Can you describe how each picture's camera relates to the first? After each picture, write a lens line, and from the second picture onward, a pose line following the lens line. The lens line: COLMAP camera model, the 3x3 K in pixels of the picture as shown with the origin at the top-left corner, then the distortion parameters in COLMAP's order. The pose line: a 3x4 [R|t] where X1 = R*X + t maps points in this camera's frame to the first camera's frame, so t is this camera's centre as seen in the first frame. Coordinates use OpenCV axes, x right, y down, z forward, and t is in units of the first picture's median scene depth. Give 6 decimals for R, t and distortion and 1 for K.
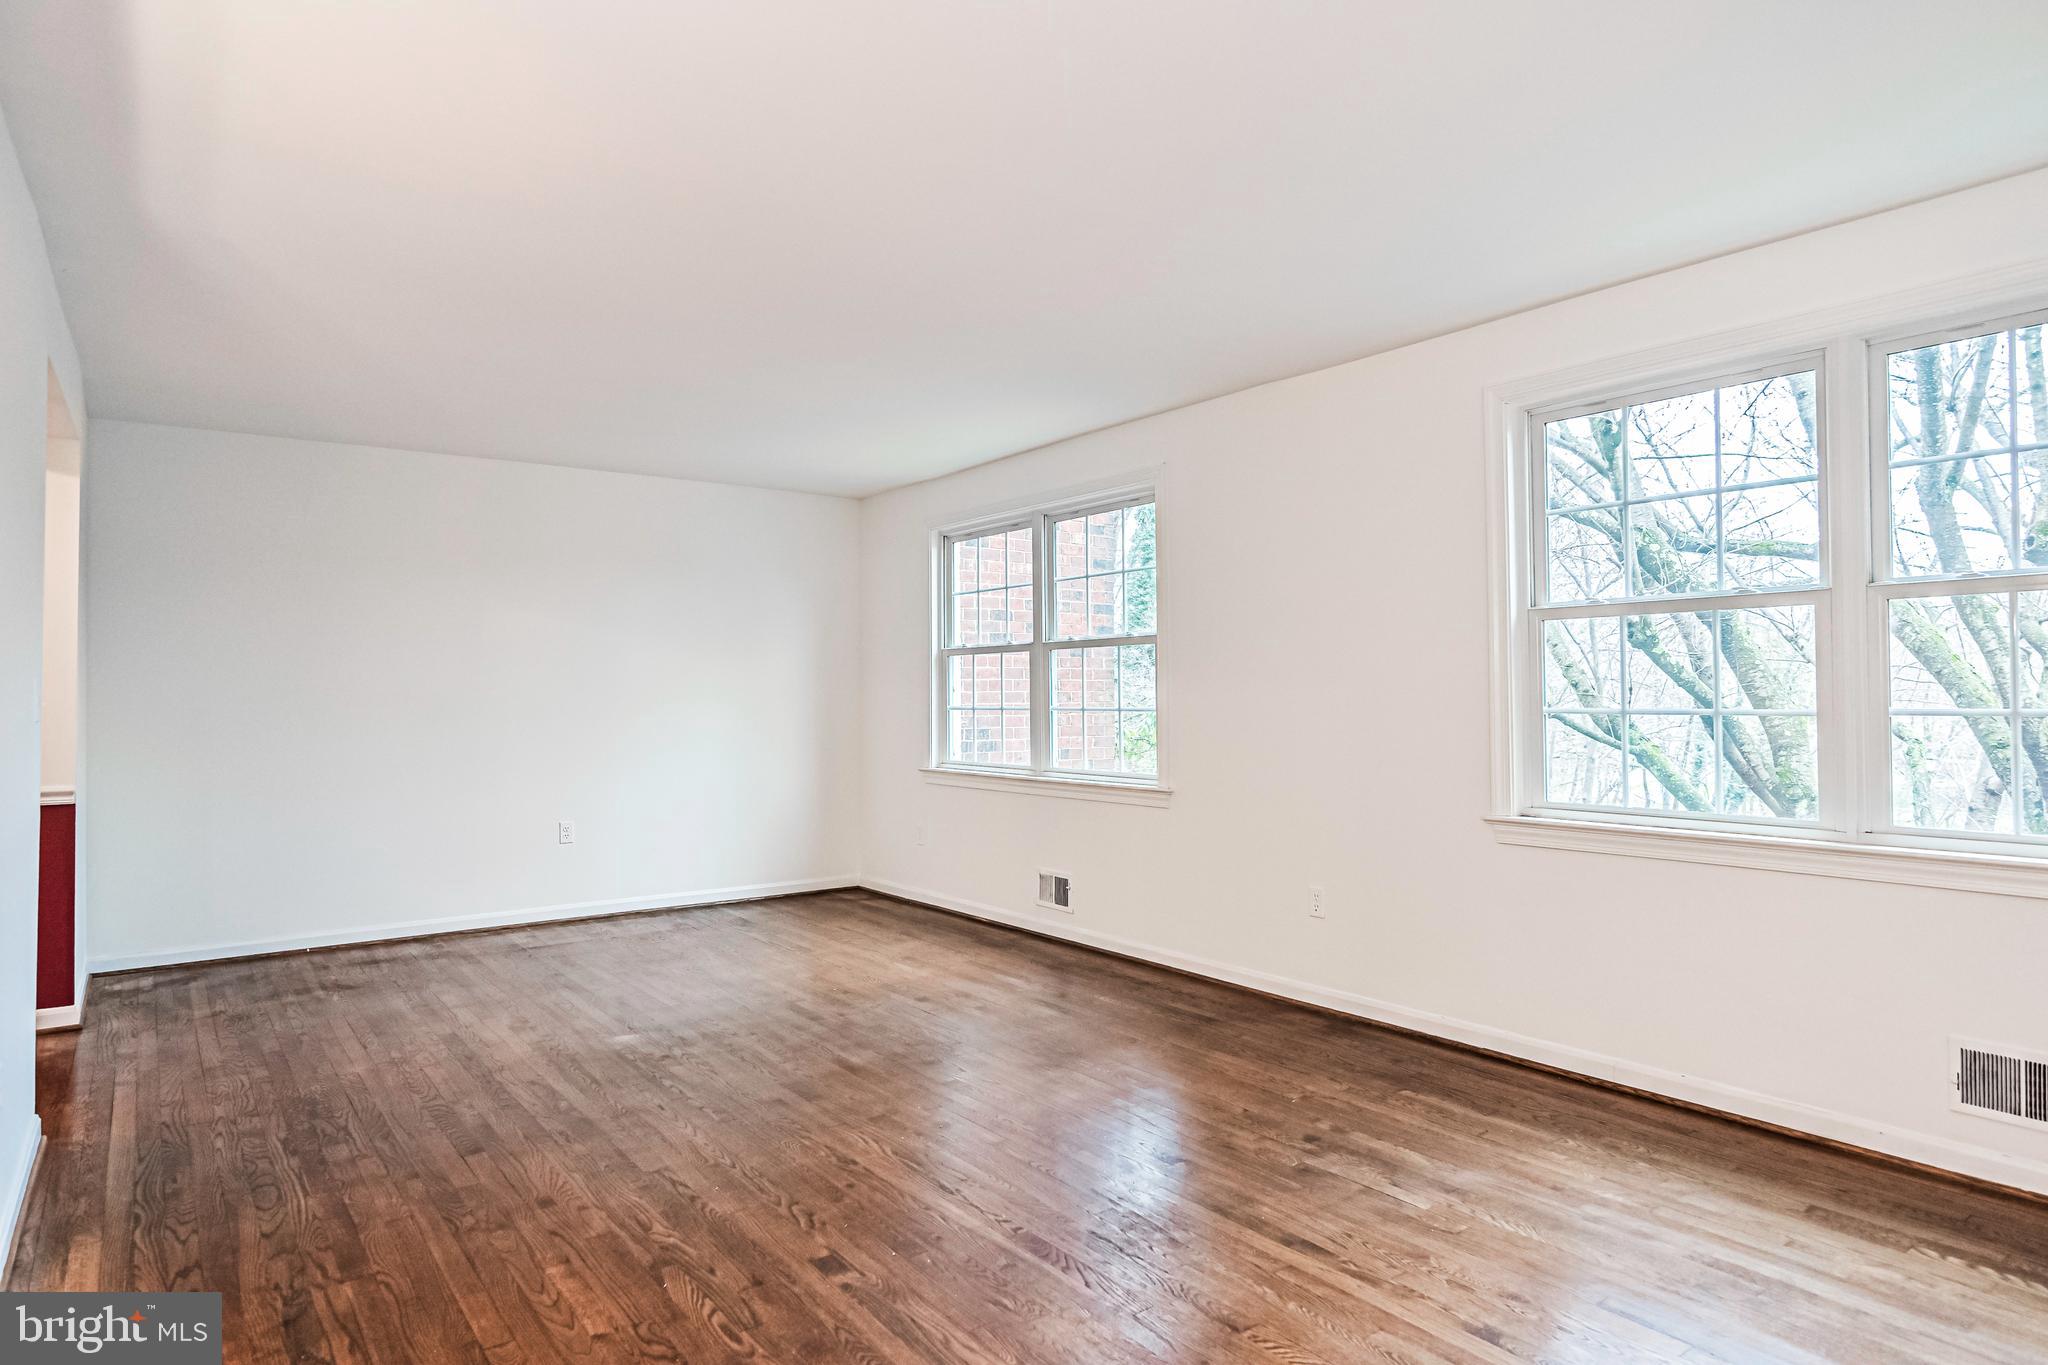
lens RADIAL K [[1180.6, 0, 1017.1], [0, 1180.6, 678.9], [0, 0, 1]] dist [0.000370, -0.001575]
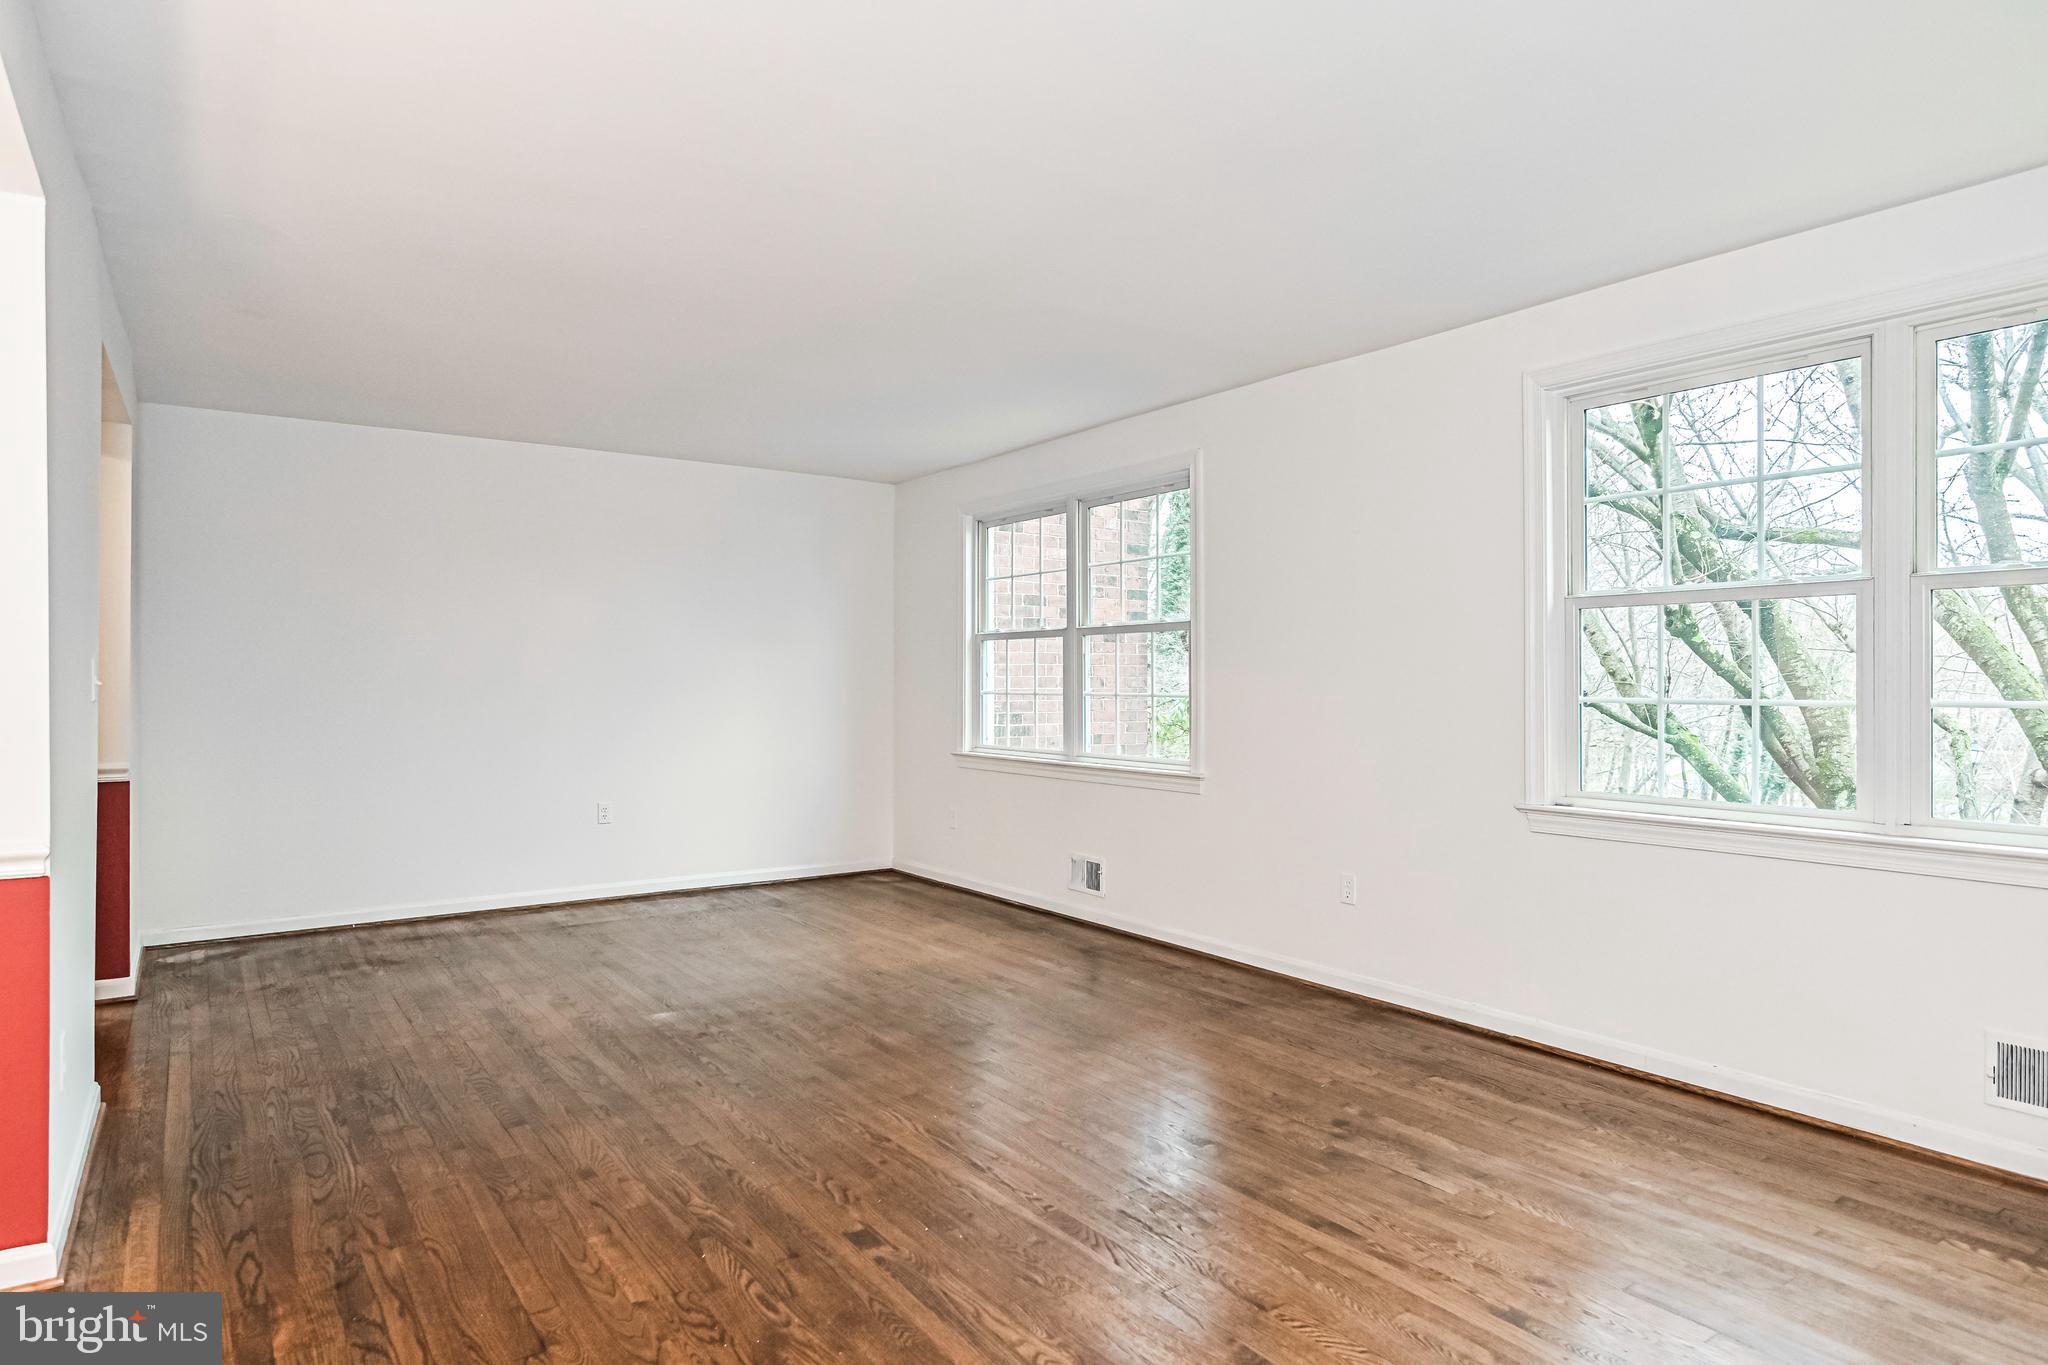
lens RADIAL K [[1180.6, 0, 1022.5], [0, 1180.6, 677.6], [0, 0, 1]] dist [0.000370, -0.001575]
pose [[0.999713, 0.006042, -0.023198, -0.000735], [-0.005763, 0.999911, 0.012055, -0.001251], [0.023269, -0.011918, 0.999658, -0.008543]]
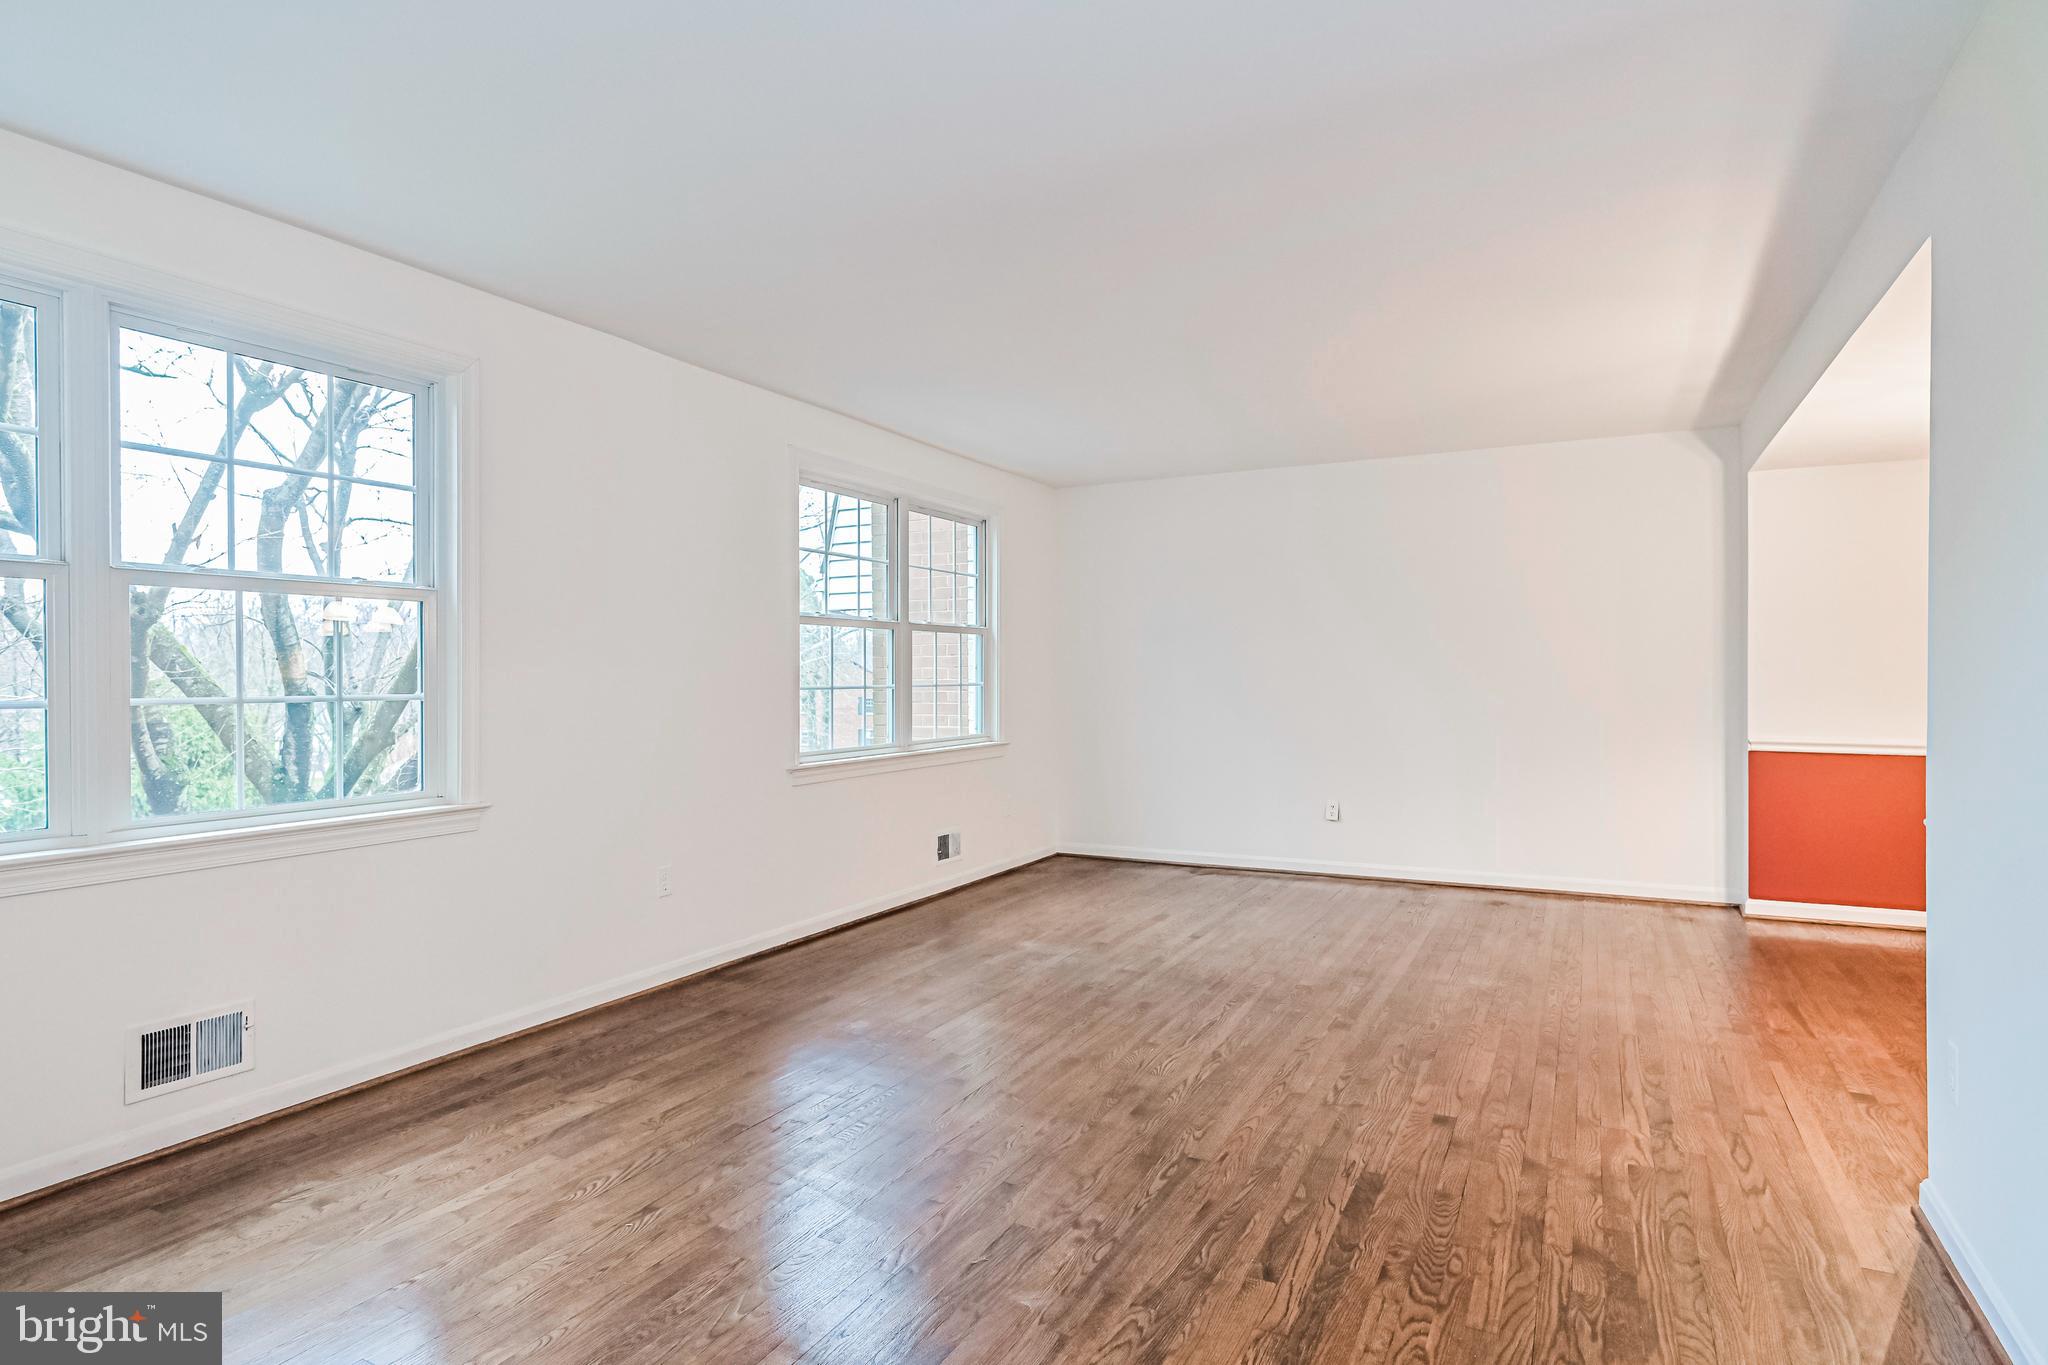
lens RADIAL K [[1145.7, 0, 1025.0], [0, 1145.7, 685.8], [0, 0, 1]] dist [0.005100, 0.000162]
pose [[-0.460321, 0.002323, 0.887750, -1.098792], [-0.008345, 0.999941, -0.006943, 0.039844], [-0.887714, -0.010604, -0.460274, 1.719676]]
